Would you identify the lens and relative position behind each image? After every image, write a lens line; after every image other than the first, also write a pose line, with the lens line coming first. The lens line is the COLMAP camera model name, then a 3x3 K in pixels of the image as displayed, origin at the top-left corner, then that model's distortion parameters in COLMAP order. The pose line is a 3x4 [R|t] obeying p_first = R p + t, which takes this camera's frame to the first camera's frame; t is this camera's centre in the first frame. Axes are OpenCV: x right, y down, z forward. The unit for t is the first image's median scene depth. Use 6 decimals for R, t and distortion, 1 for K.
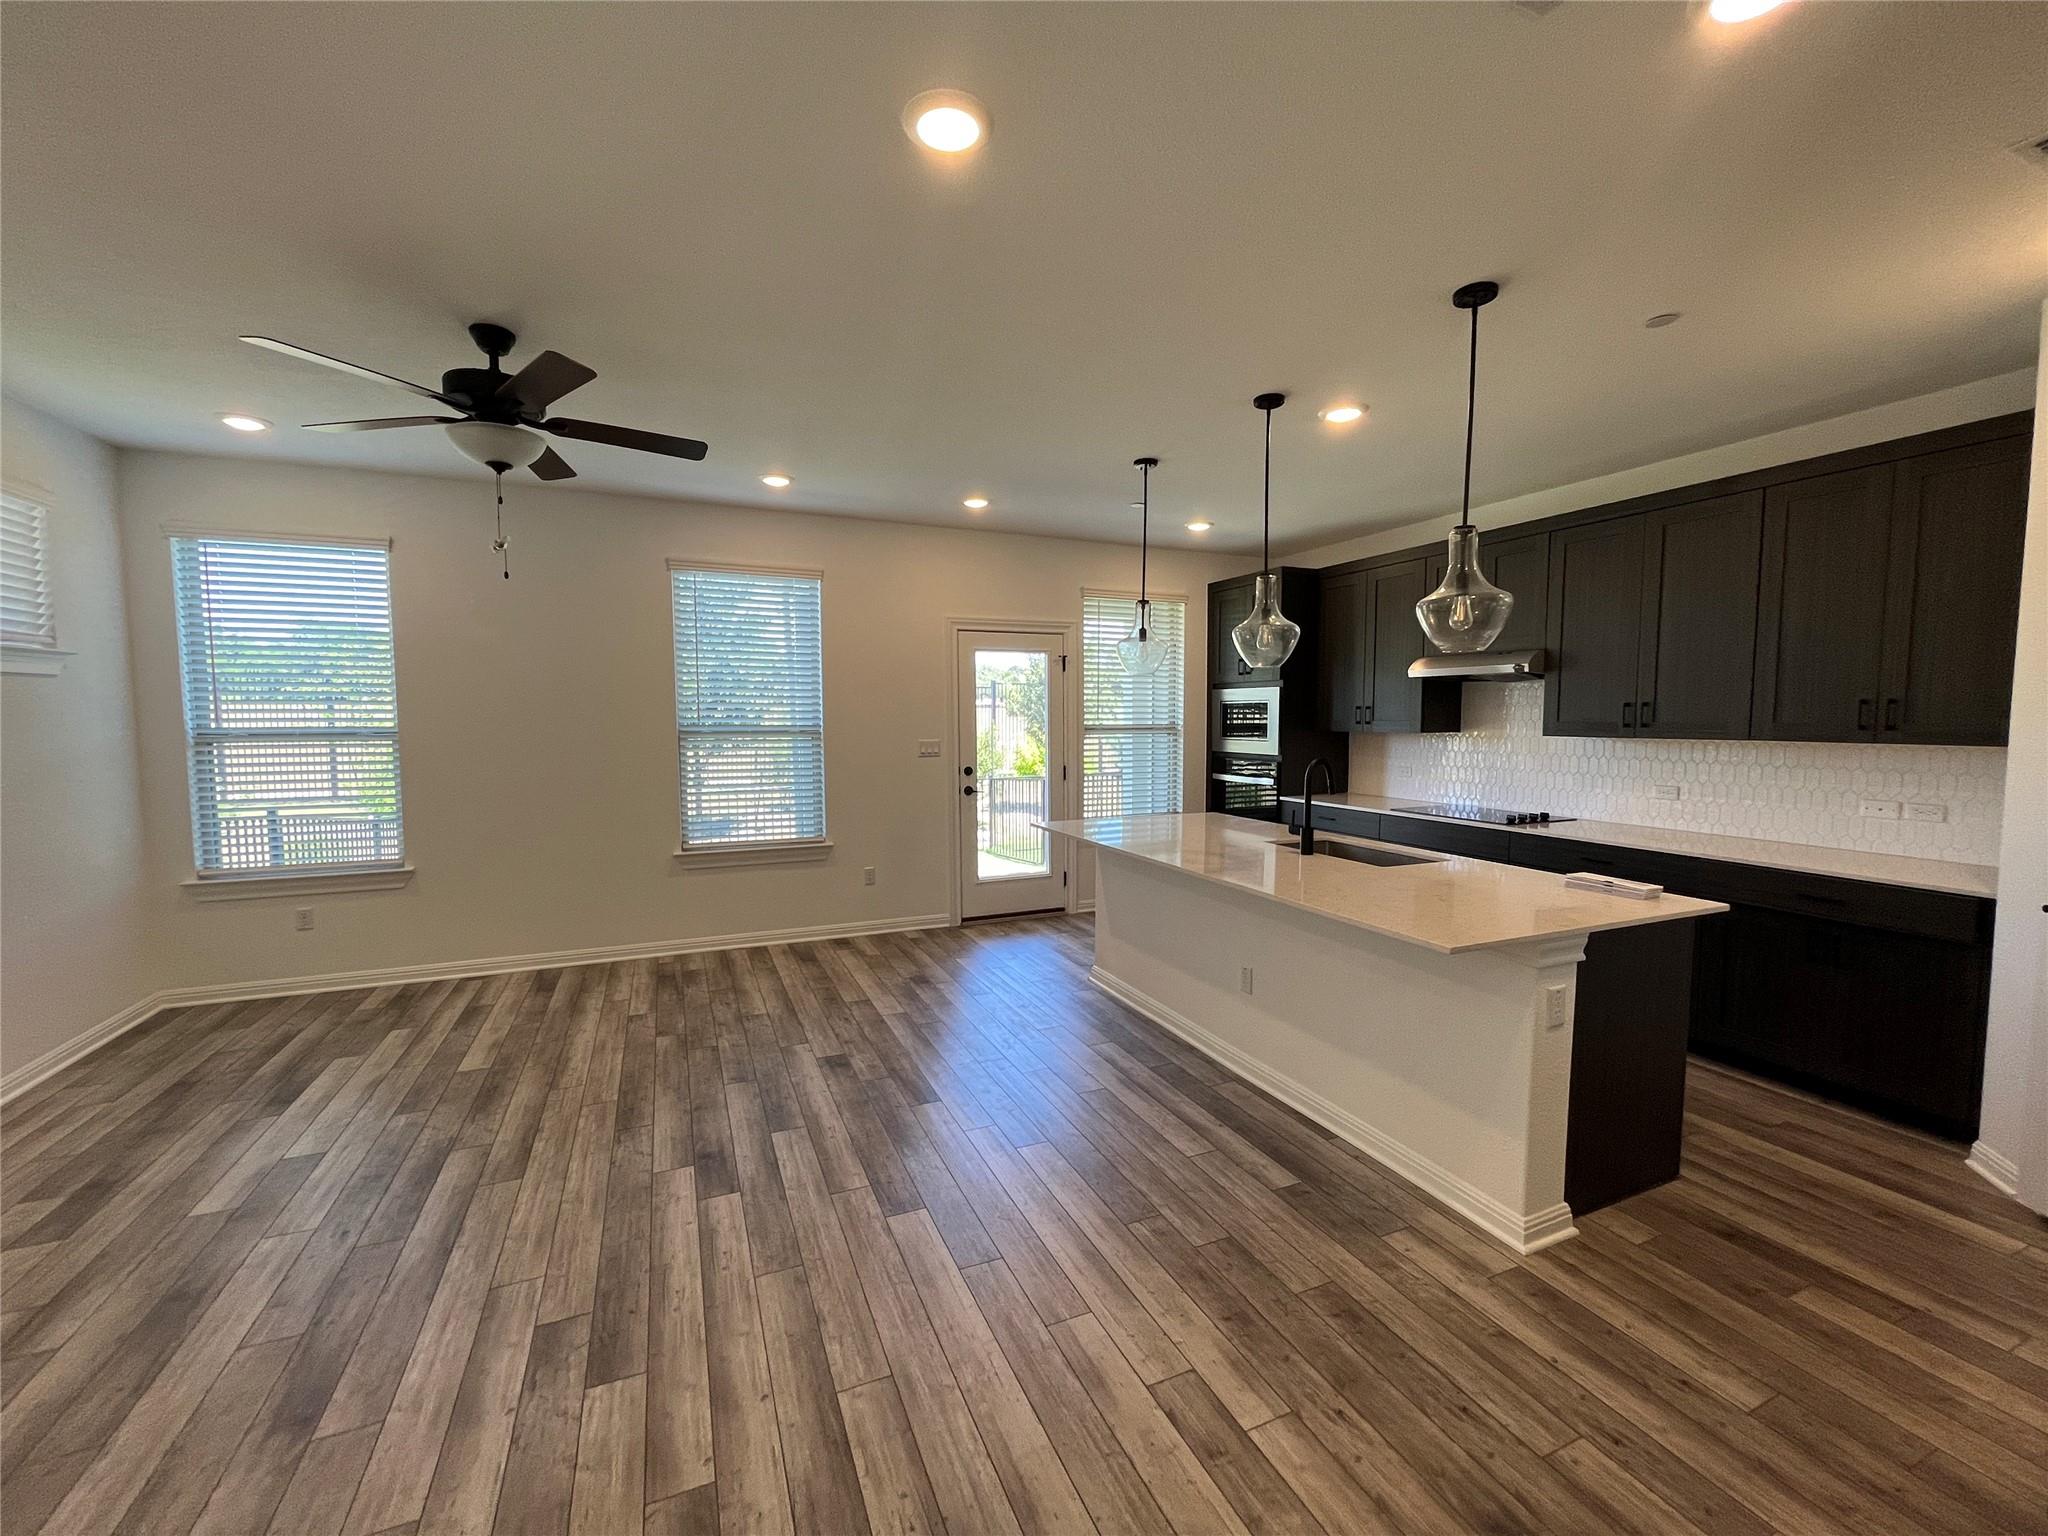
lens RADIAL K [[826.3, 0, 1021.8], [0, 826.3, 766.9], [0, 0, 1]] dist [-0.000182, 0.000138]
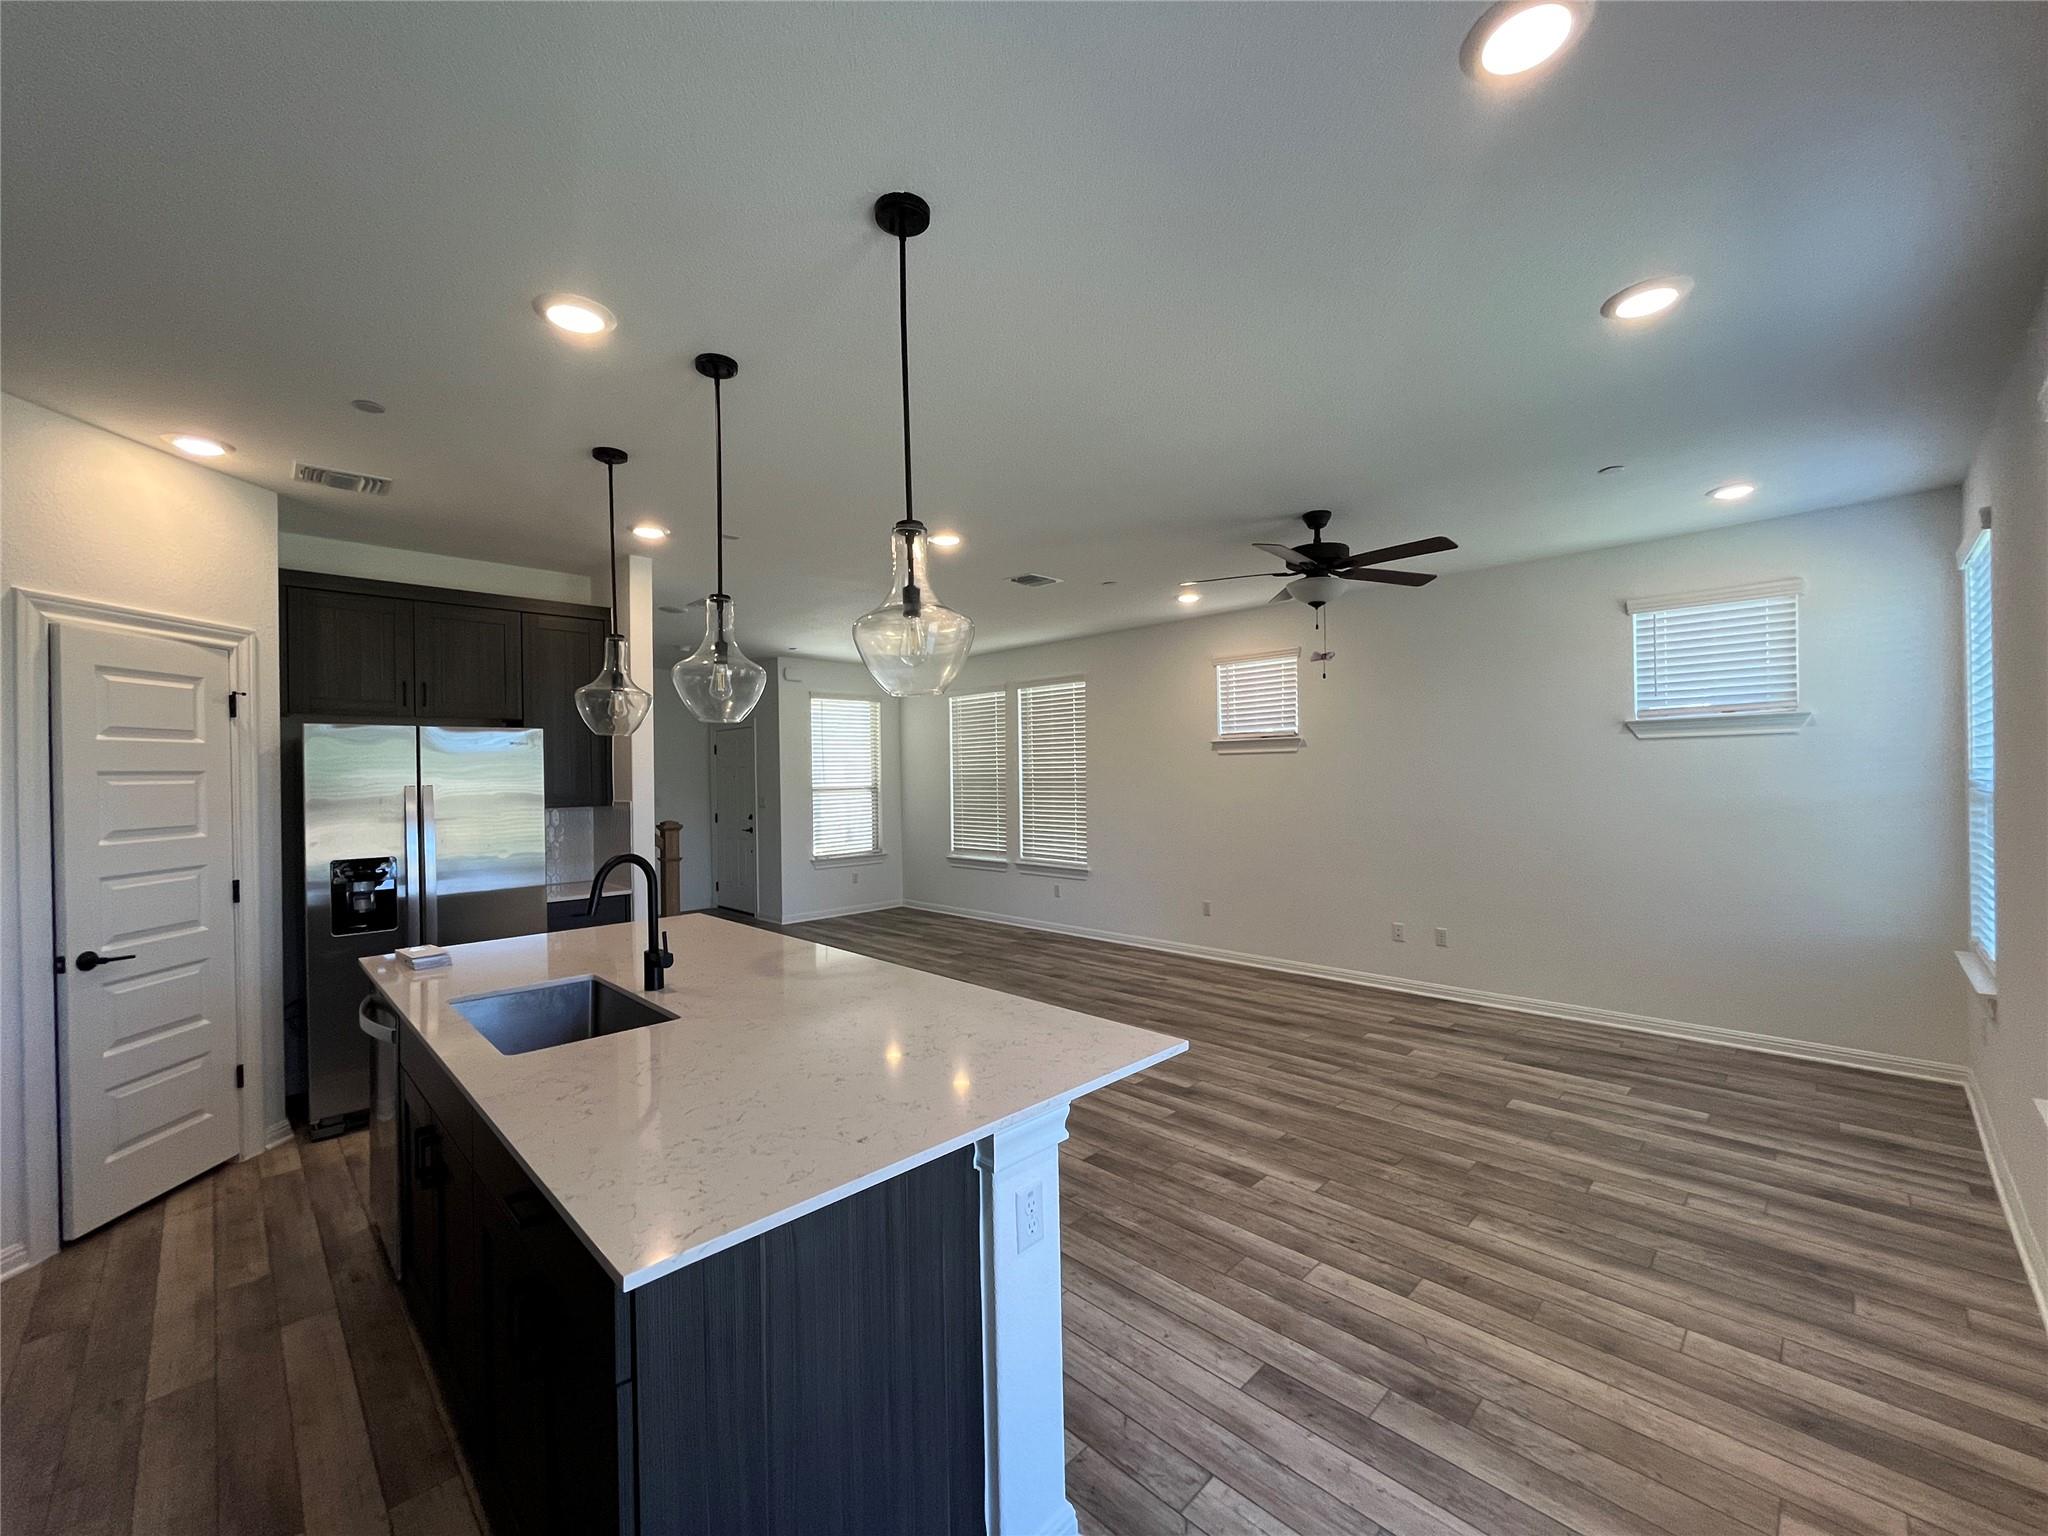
lens RADIAL K [[826.3, 0, 1026.5], [0, 826.3, 770.8], [0, 0, 1]] dist [-0.000182, 0.000138]
pose [[-0.930470, 0.013361, -0.366124, 0.298726], [-0.007333, 0.998455, 0.055072, -0.115372], [0.366294, 0.053928, -0.928935, 1.707449]]
